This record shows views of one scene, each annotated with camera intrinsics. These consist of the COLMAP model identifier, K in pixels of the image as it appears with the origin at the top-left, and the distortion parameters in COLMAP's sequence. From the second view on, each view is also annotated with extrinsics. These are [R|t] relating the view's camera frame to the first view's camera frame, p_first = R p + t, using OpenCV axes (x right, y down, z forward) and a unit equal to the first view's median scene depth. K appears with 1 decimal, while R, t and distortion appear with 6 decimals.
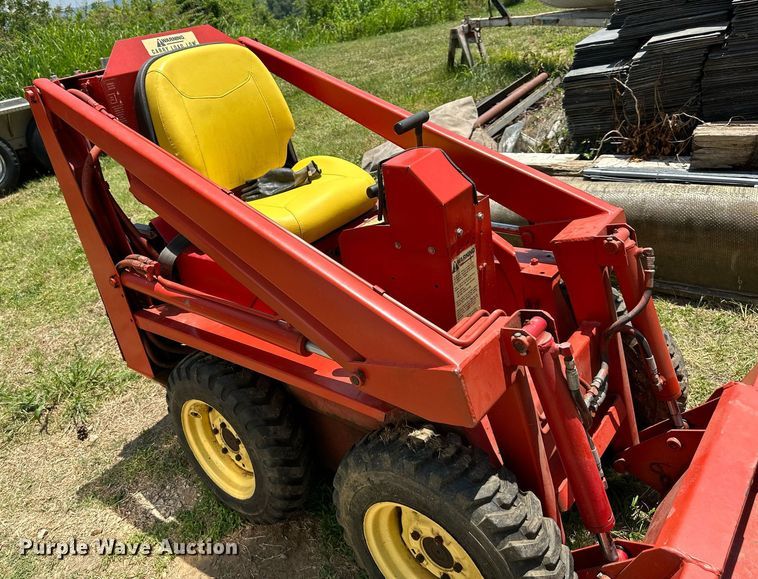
lens RADIAL K [[594.4, 0, 335.2], [0, 594.4, 256.5], [0, 0, 1]] dist [0.050877, -0.067217]
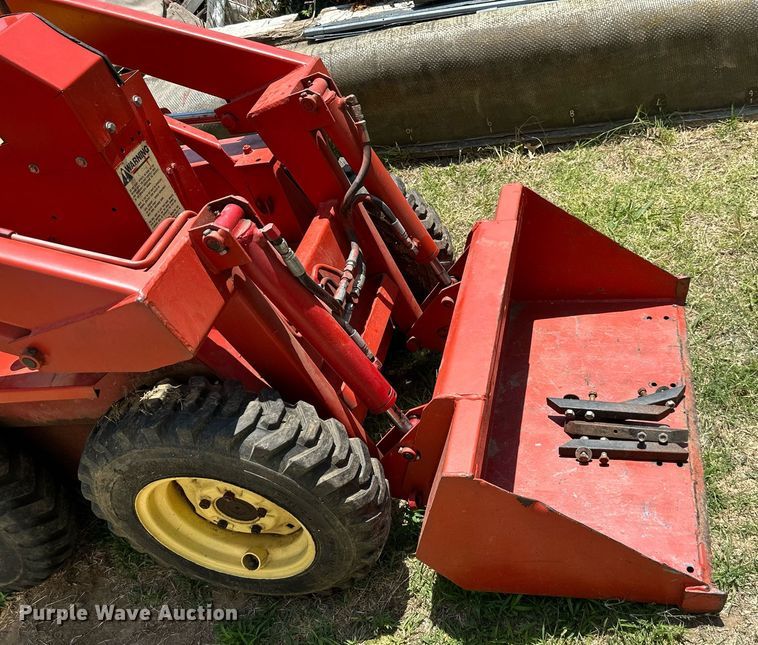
lens RADIAL K [[703.6, 0, 492.3], [0, 703.6, 369.0], [0, 0, 1]] dist [0.002195, 0.000000]
pose [[0.831233, -0.376703, 0.408835, 0.105856], [0.258882, 0.913106, 0.314989, 0.063749], [-0.491967, -0.155990, 0.856526, -0.019598]]
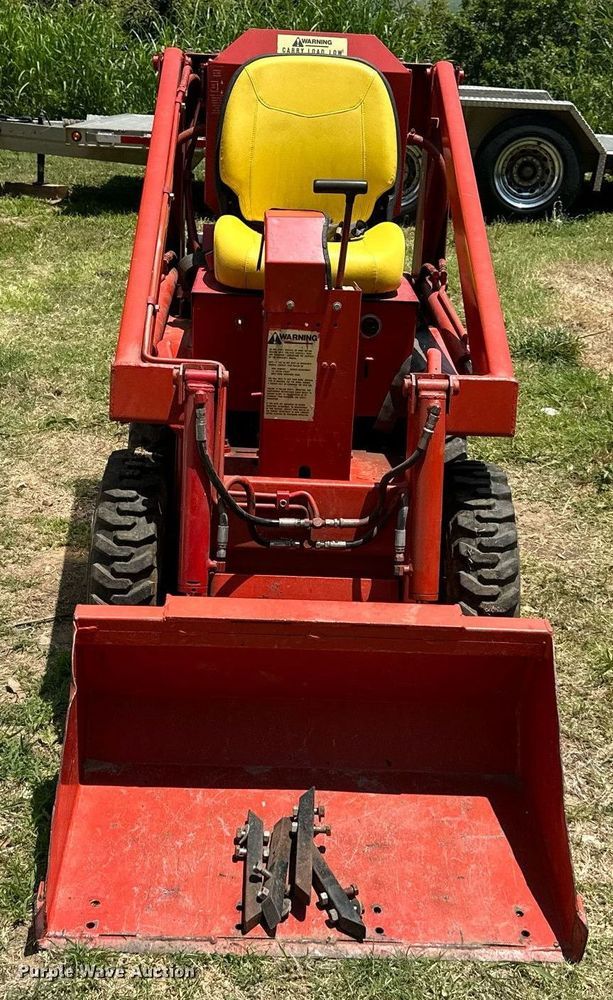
lens RADIAL K [[1246.4, 0, 281.3], [0, 1246.4, 501.0], [0, 0, 1]] dist [0.110314, 0.000000]
pose [[0.653112, 0.449232, -0.609619, 1.225963], [-0.435051, 0.881509, 0.183500, -0.098894], [0.619819, 0.145369, 0.771163, -0.385432]]
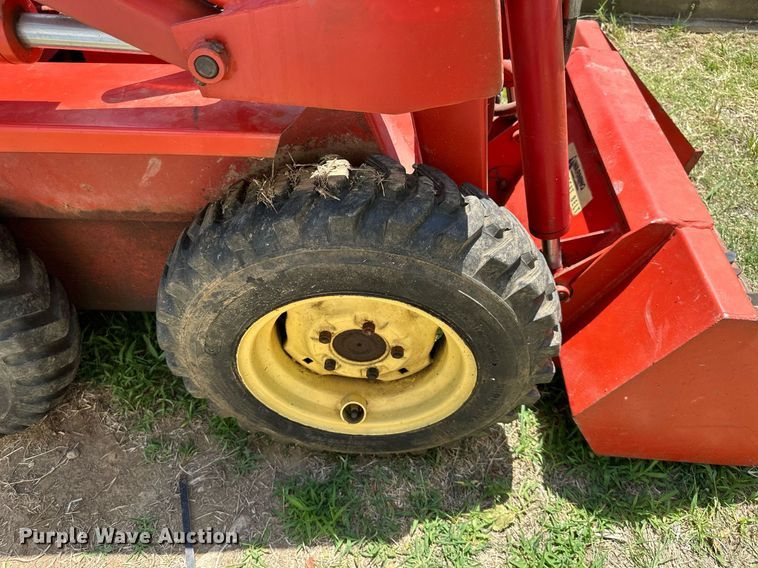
lens RADIAL K [[543.4, 0, 381.0], [0, 543.4, 282.6], [0, 0, 1]] dist [0.028256, -0.036550]
pose [[0.761218, -0.330726, 0.557824, -0.097168], [0.111426, 0.914092, 0.389898, 0.148380], [-0.638852, -0.234641, 0.732674, 0.425274]]
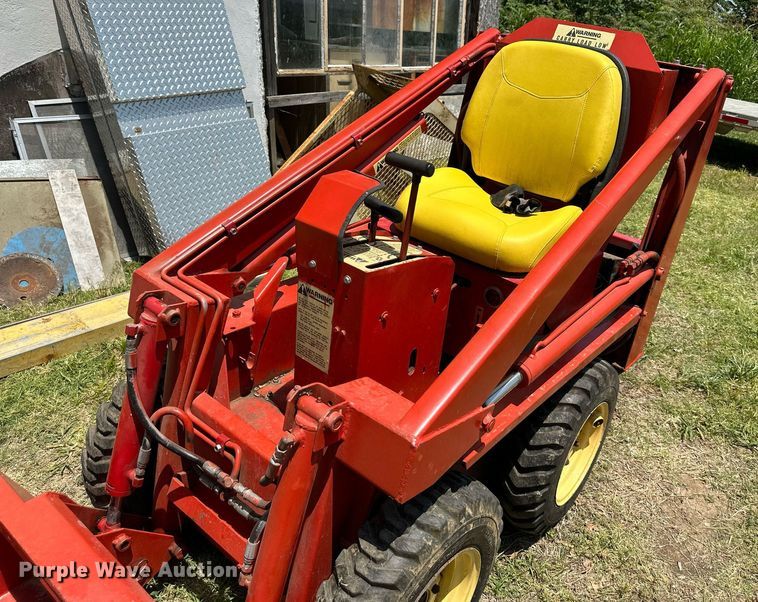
lens RADIAL K [[609.3, 0, 442.3], [0, 609.3, 282.8], [0, 0, 1]] dist [0.053183, -0.066383]
pose [[0.061261, 0.585843, -0.808106, 0.817709], [-0.516830, 0.711254, 0.476450, -0.470661], [0.853893, 0.388466, 0.346353, 0.677050]]
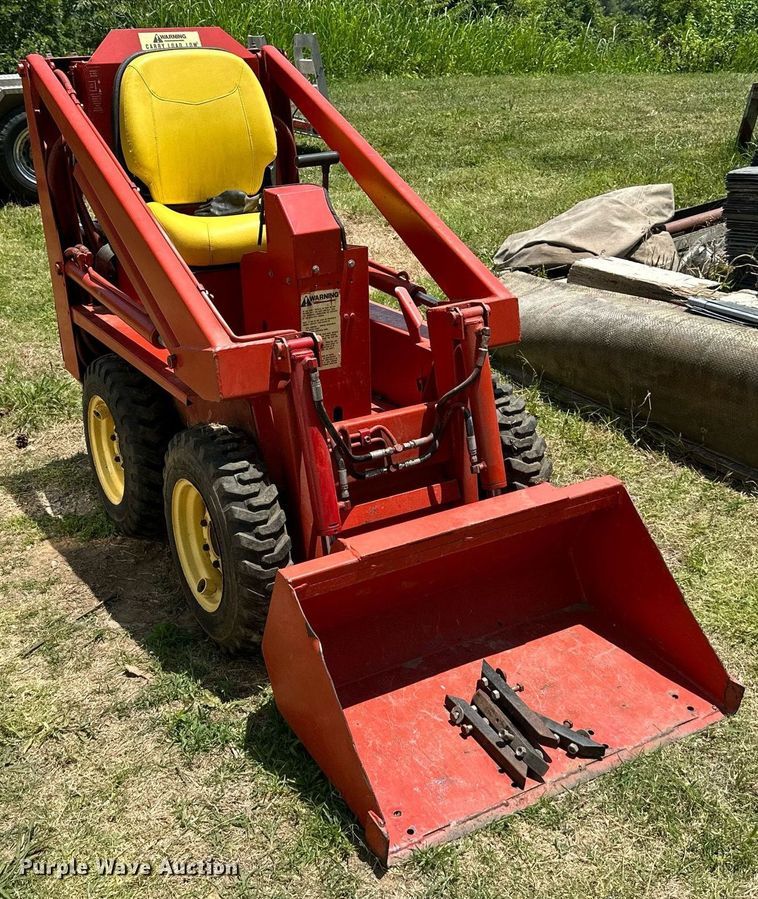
lens RADIAL K [[1037.5, 0, 332.9], [0, 1037.5, 469.9], [0, 0, 1]] dist [0.084428, 0.000000]
pose [[0.930512, 0.267746, -0.249918, 0.636113], [-0.255661, 0.963429, 0.080258, 0.117186], [0.262267, -0.010787, 0.964935, -0.633220]]
